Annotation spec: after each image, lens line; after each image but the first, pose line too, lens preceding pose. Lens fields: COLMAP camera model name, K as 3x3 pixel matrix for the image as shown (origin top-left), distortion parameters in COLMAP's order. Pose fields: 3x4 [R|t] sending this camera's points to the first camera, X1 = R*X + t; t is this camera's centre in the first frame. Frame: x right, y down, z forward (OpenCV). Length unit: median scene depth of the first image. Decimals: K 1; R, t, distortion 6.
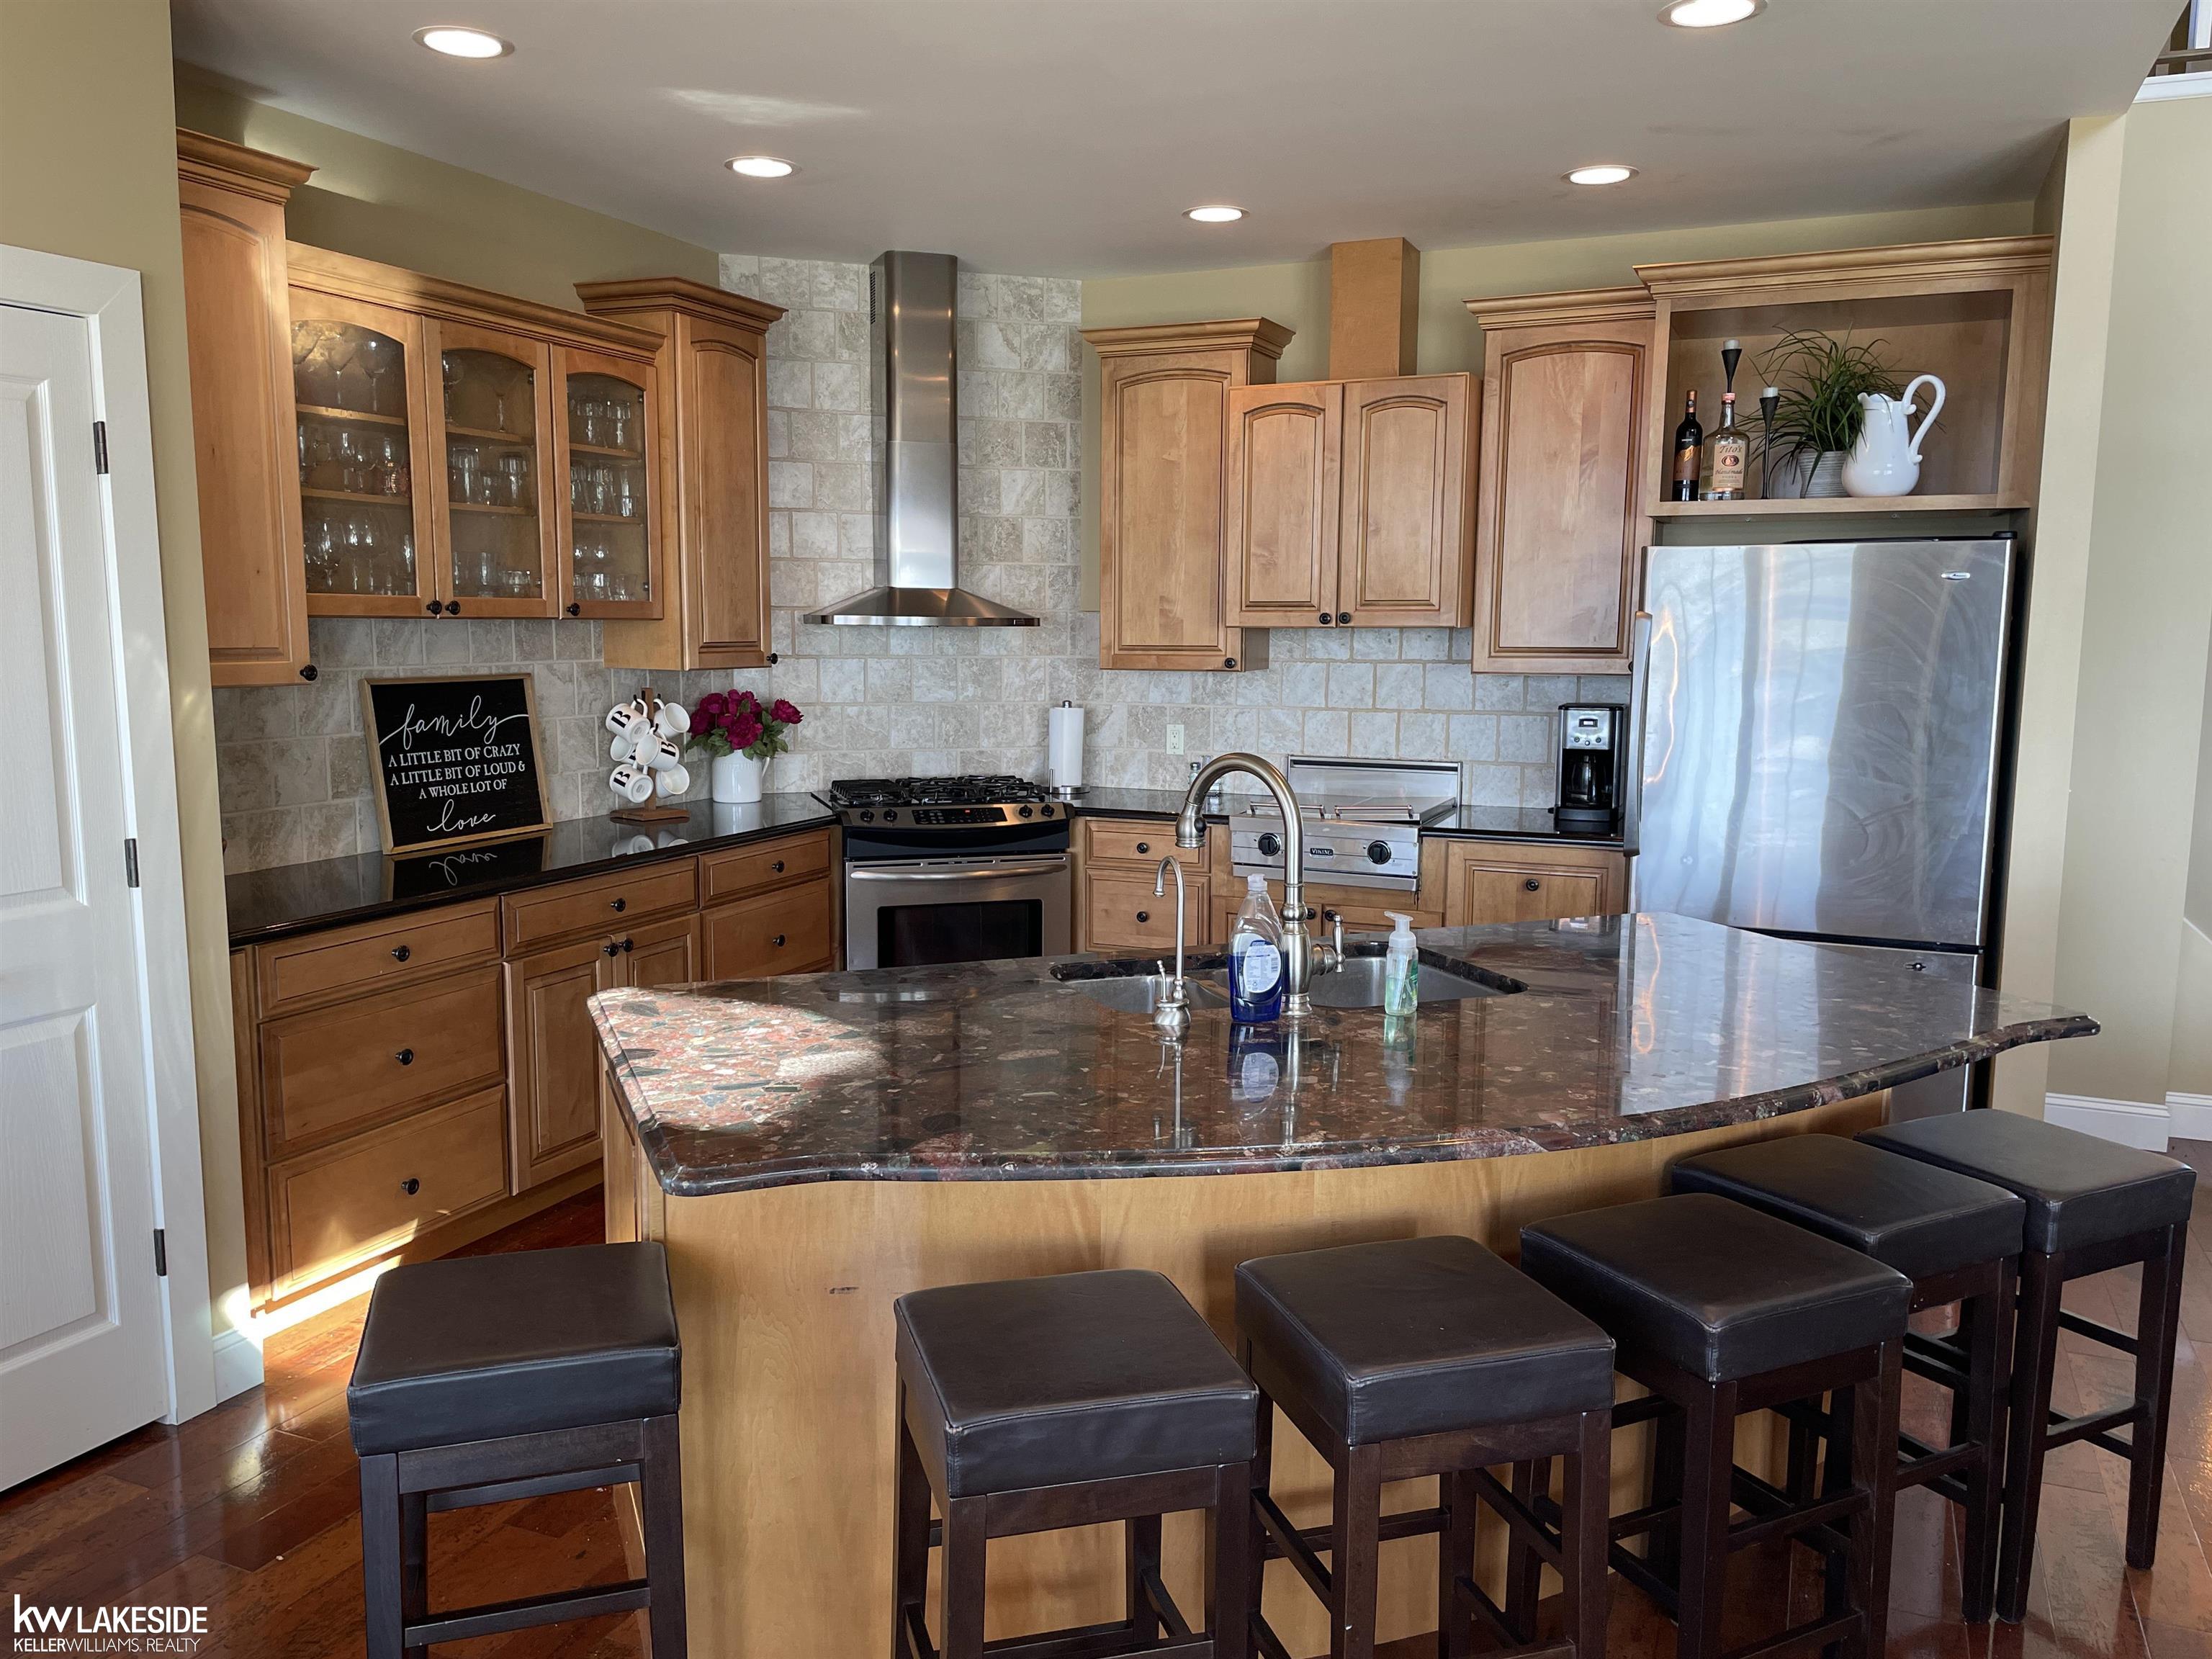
lens RADIAL K [[1687.9, 0, 1106.0], [0, 1687.9, 829.5], [0, 0, 1]] dist [0.101438, -0.102787]
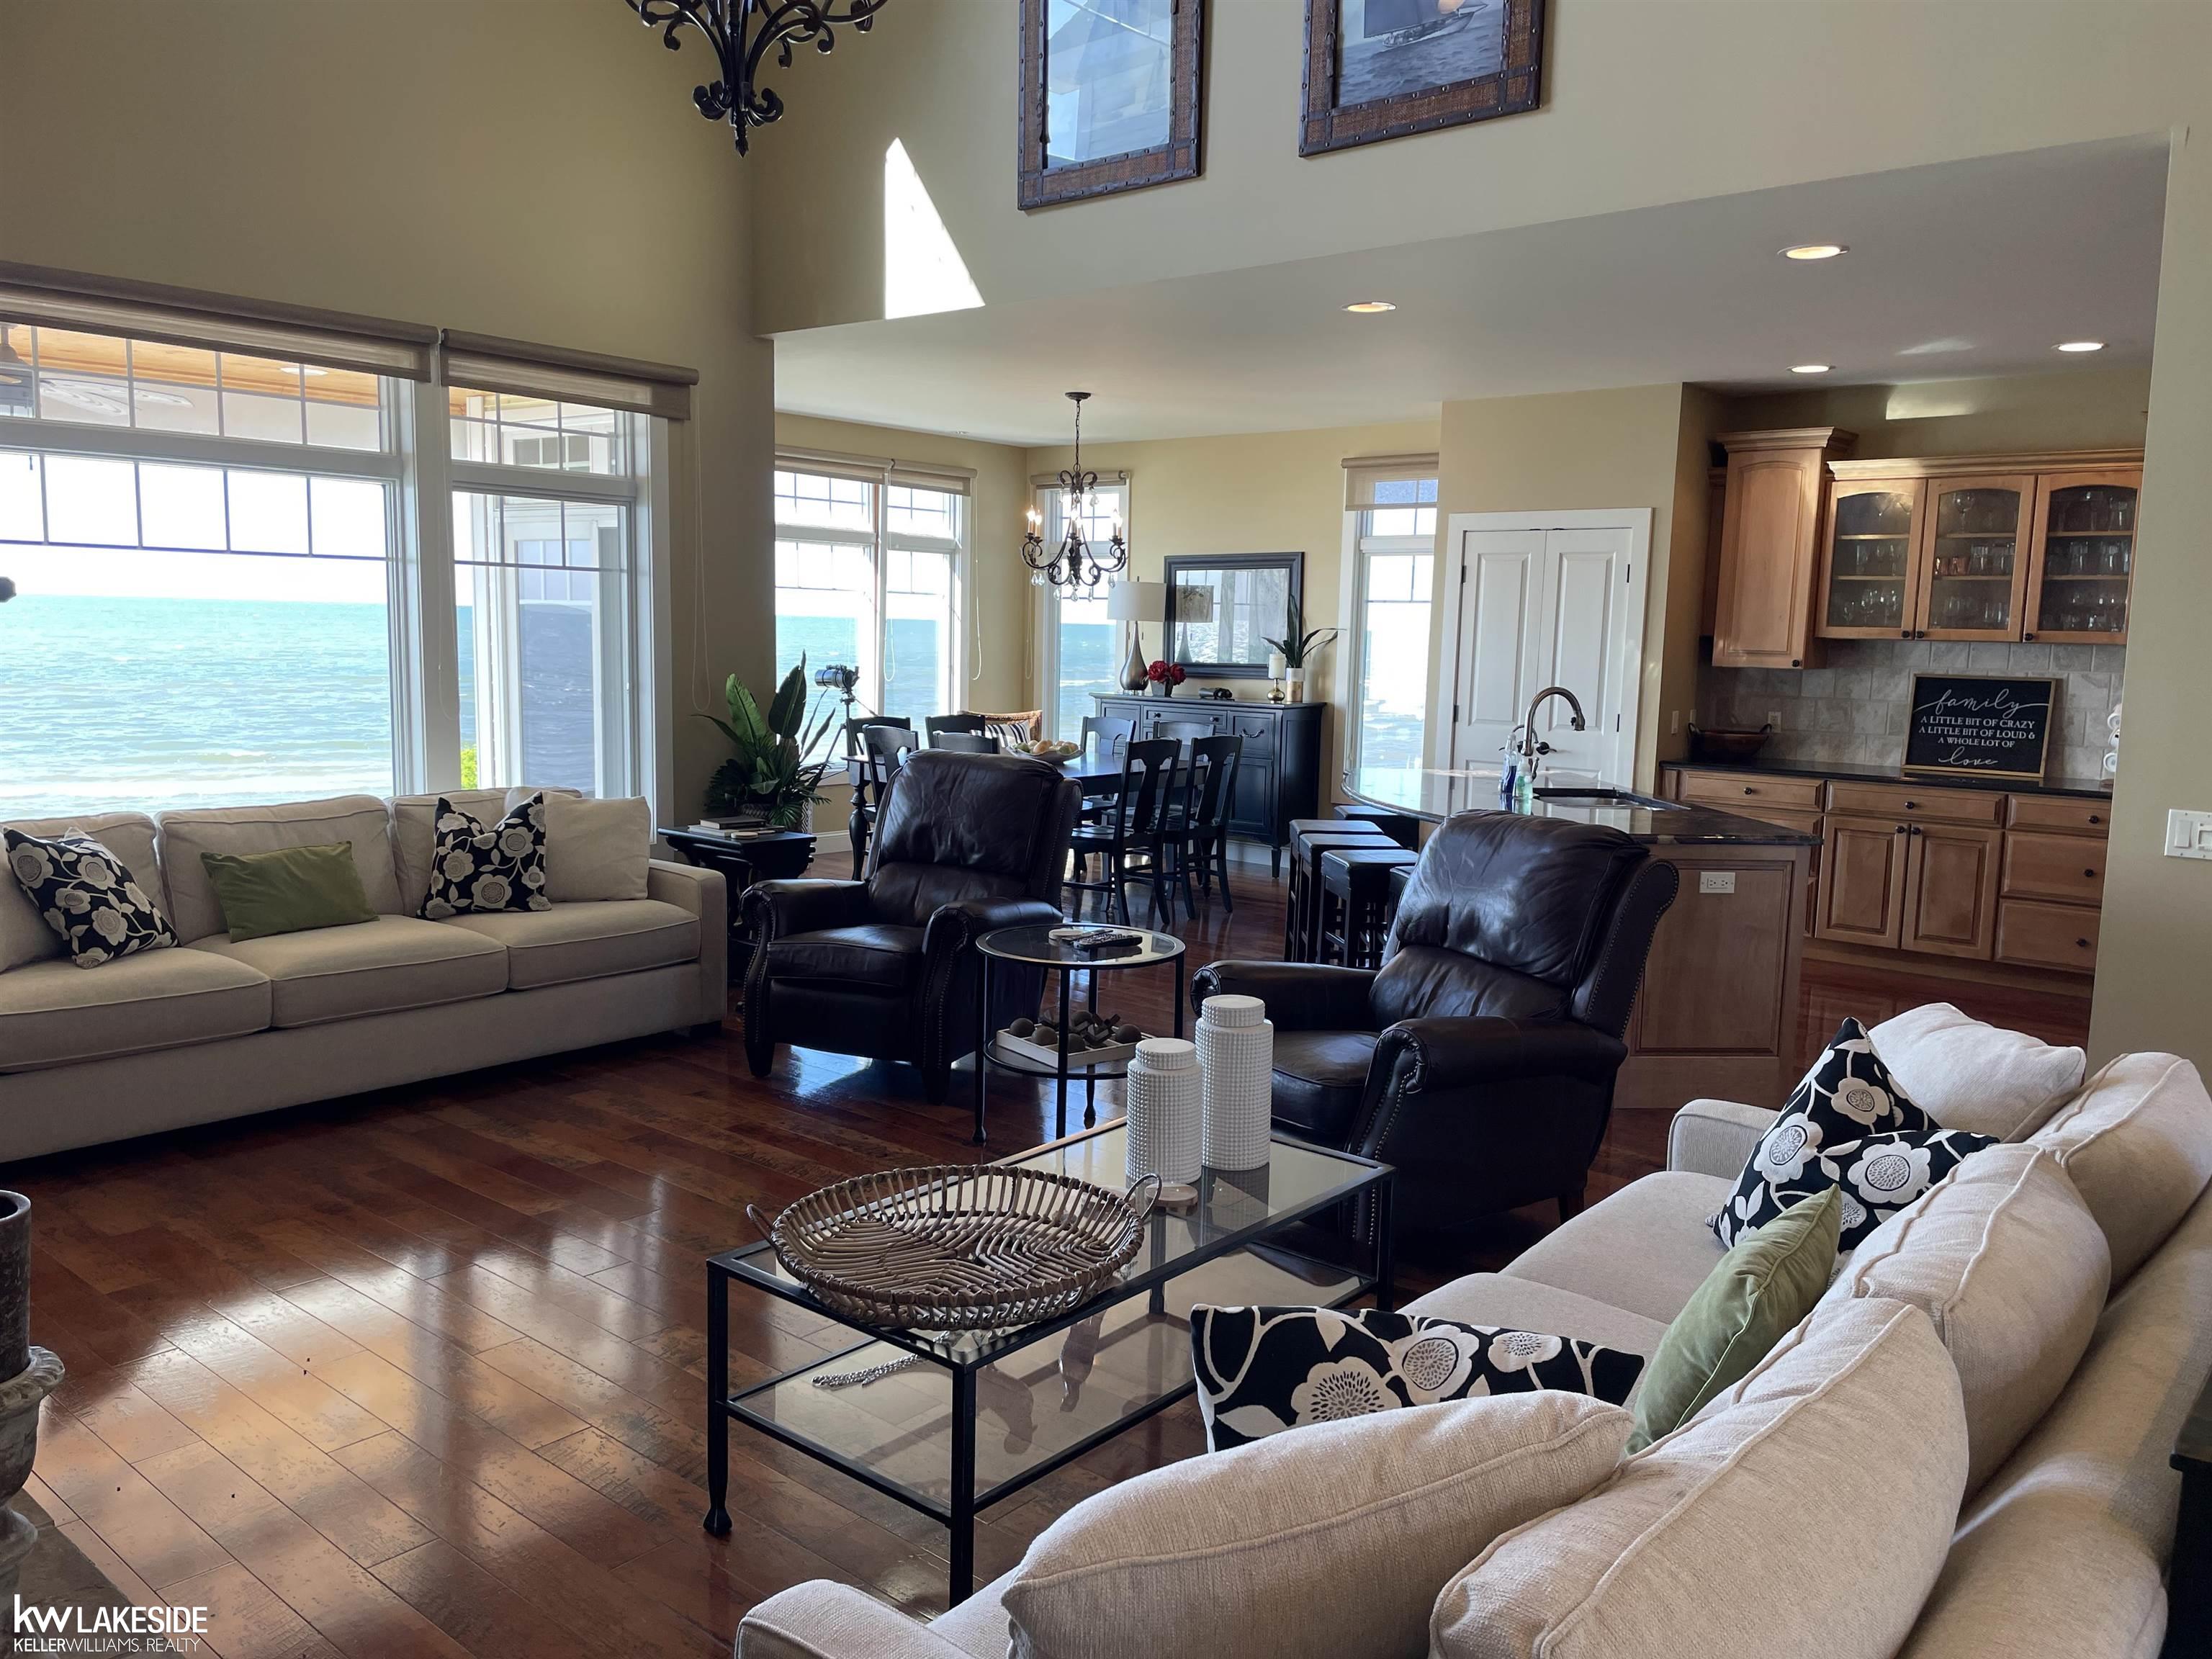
lens RADIAL K [[1687.9, 0, 1106.0], [0, 1687.9, 829.5], [0, 0, 1]] dist [0.101438, -0.102787]
pose [[-0.286329, 0.107006, -0.952137, 1.359117], [-0.147572, 0.976961, 0.154173, -0.067449], [0.946699, 0.184653, -0.263941, 0.581975]]
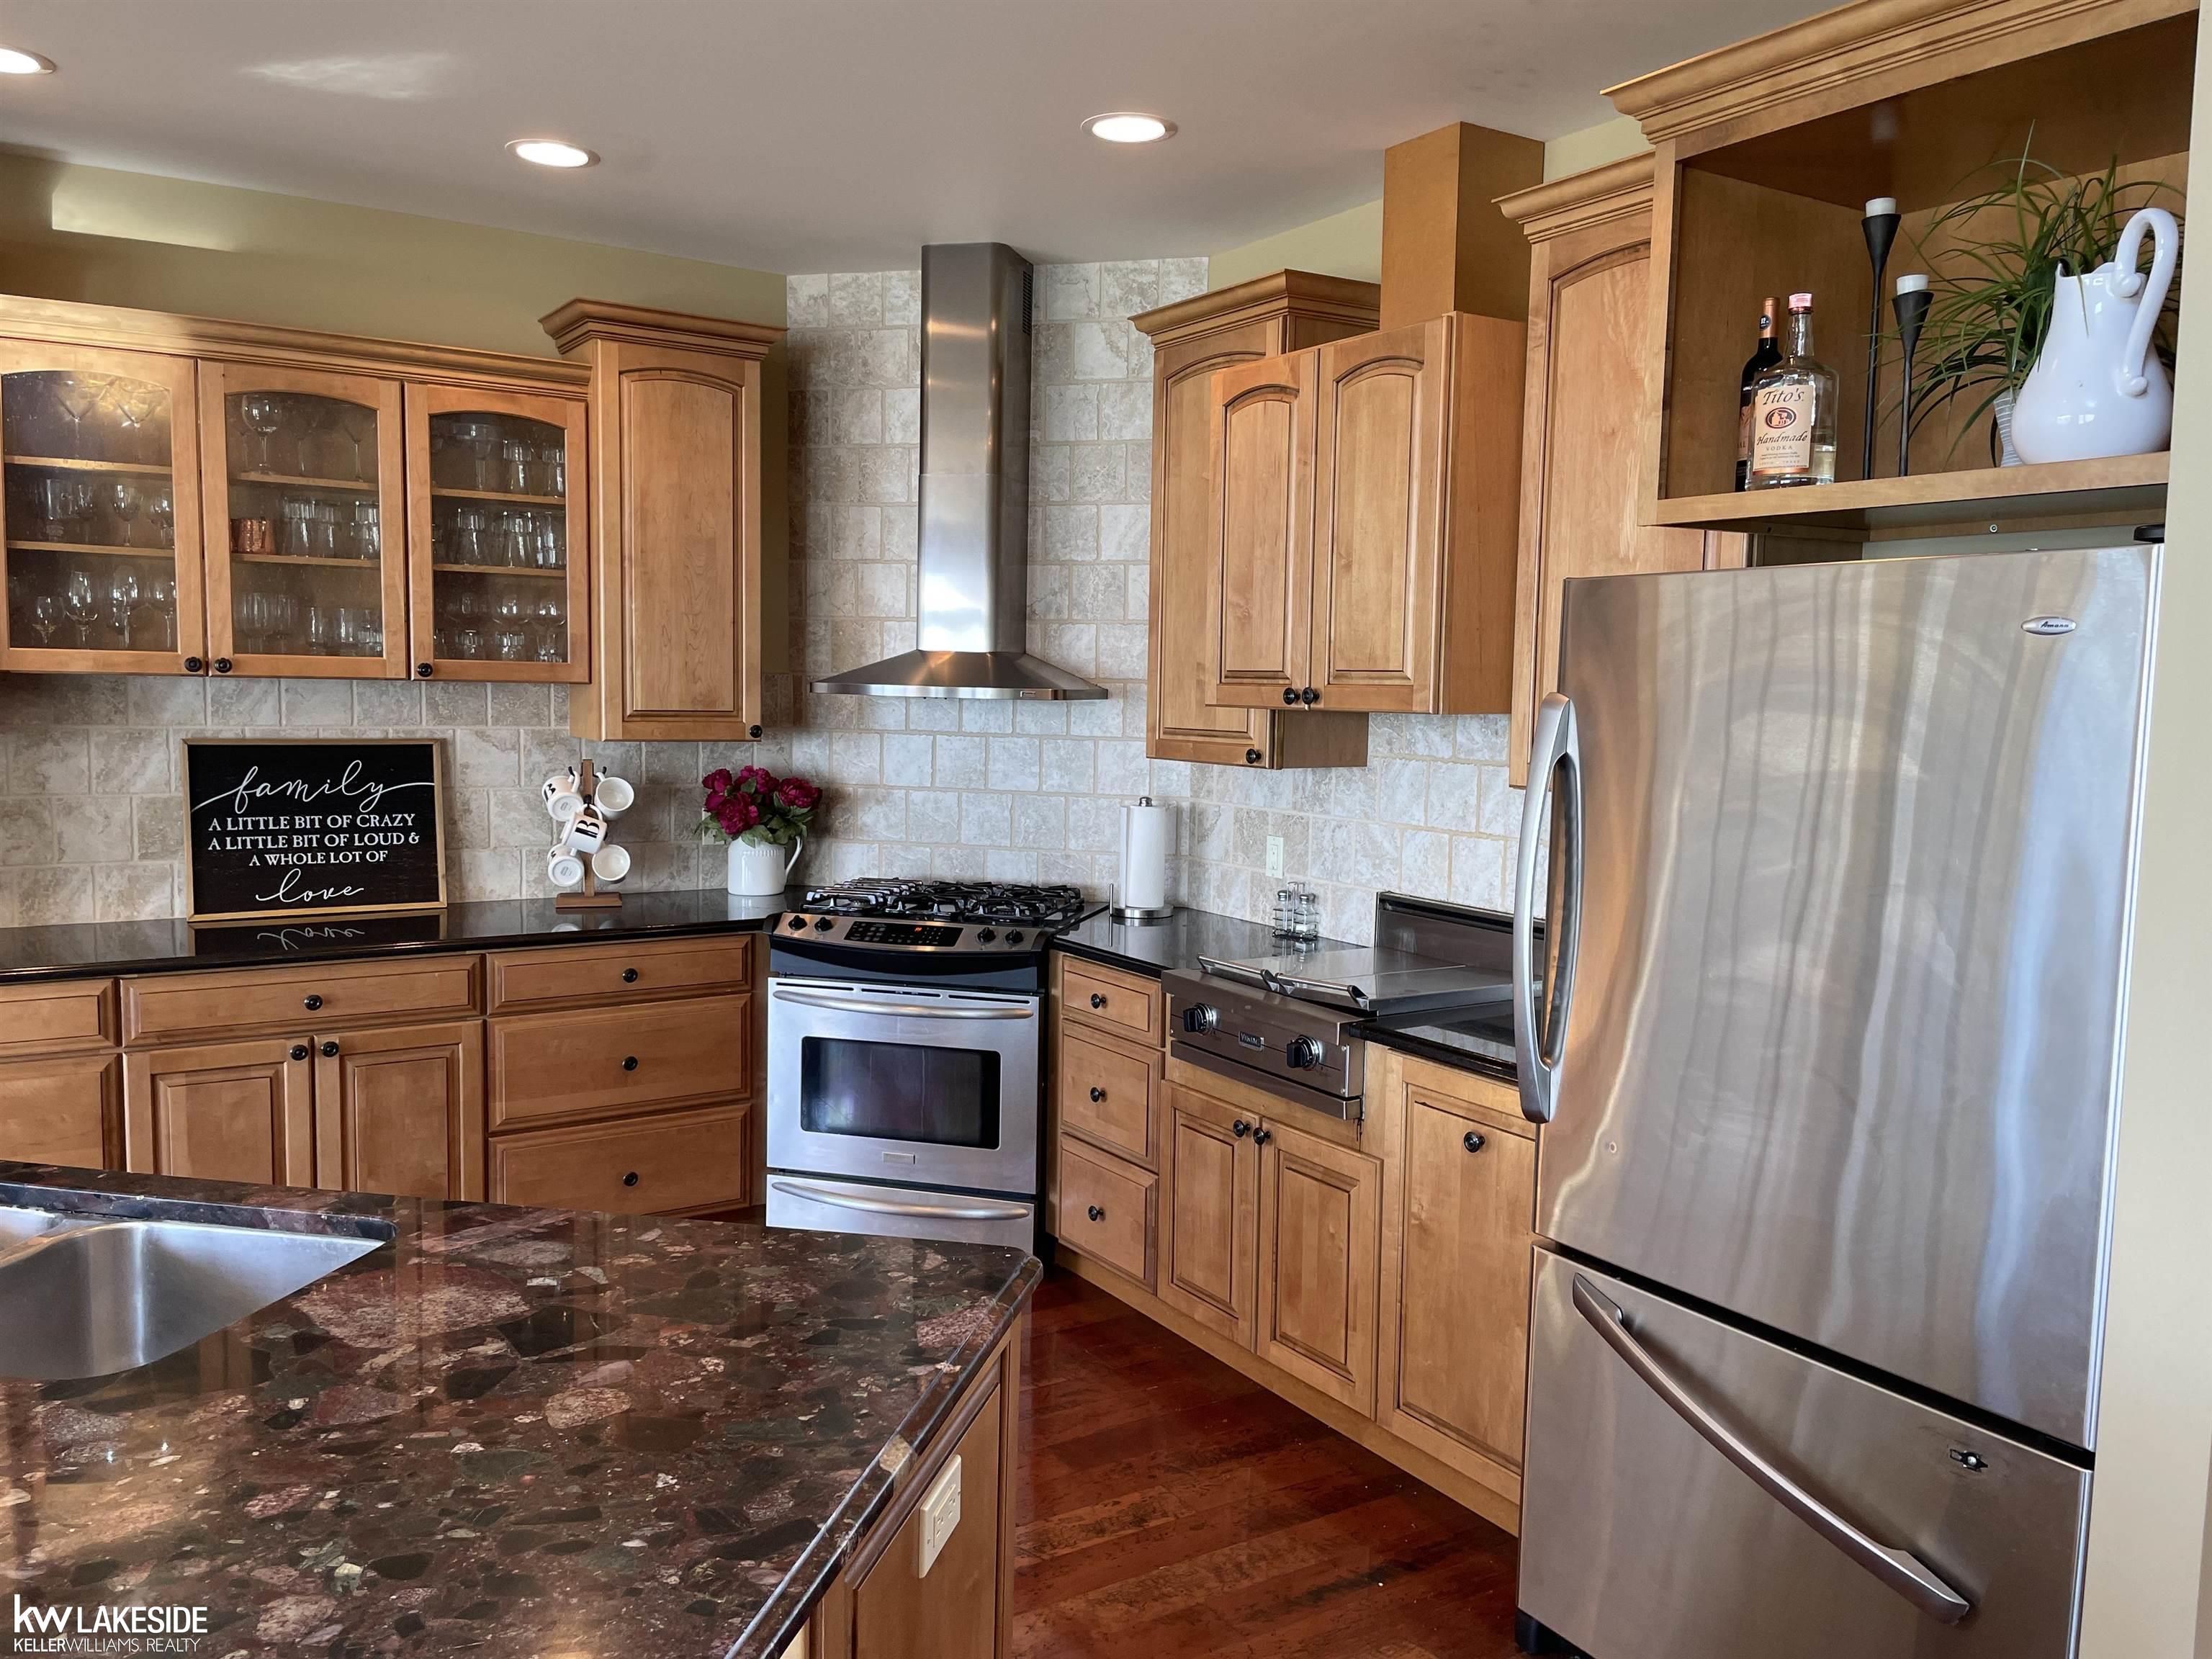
lens RADIAL K [[1687.9, 0, 1106.0], [0, 1687.9, 829.5], [0, 0, 1]] dist [0.101438, -0.102787]
pose [[0.830039, 0.061540, -0.554300, 0.454421], [-0.085979, 0.996132, -0.018156, -0.053575], [0.551039, 0.062728, 0.832119, 0.405550]]
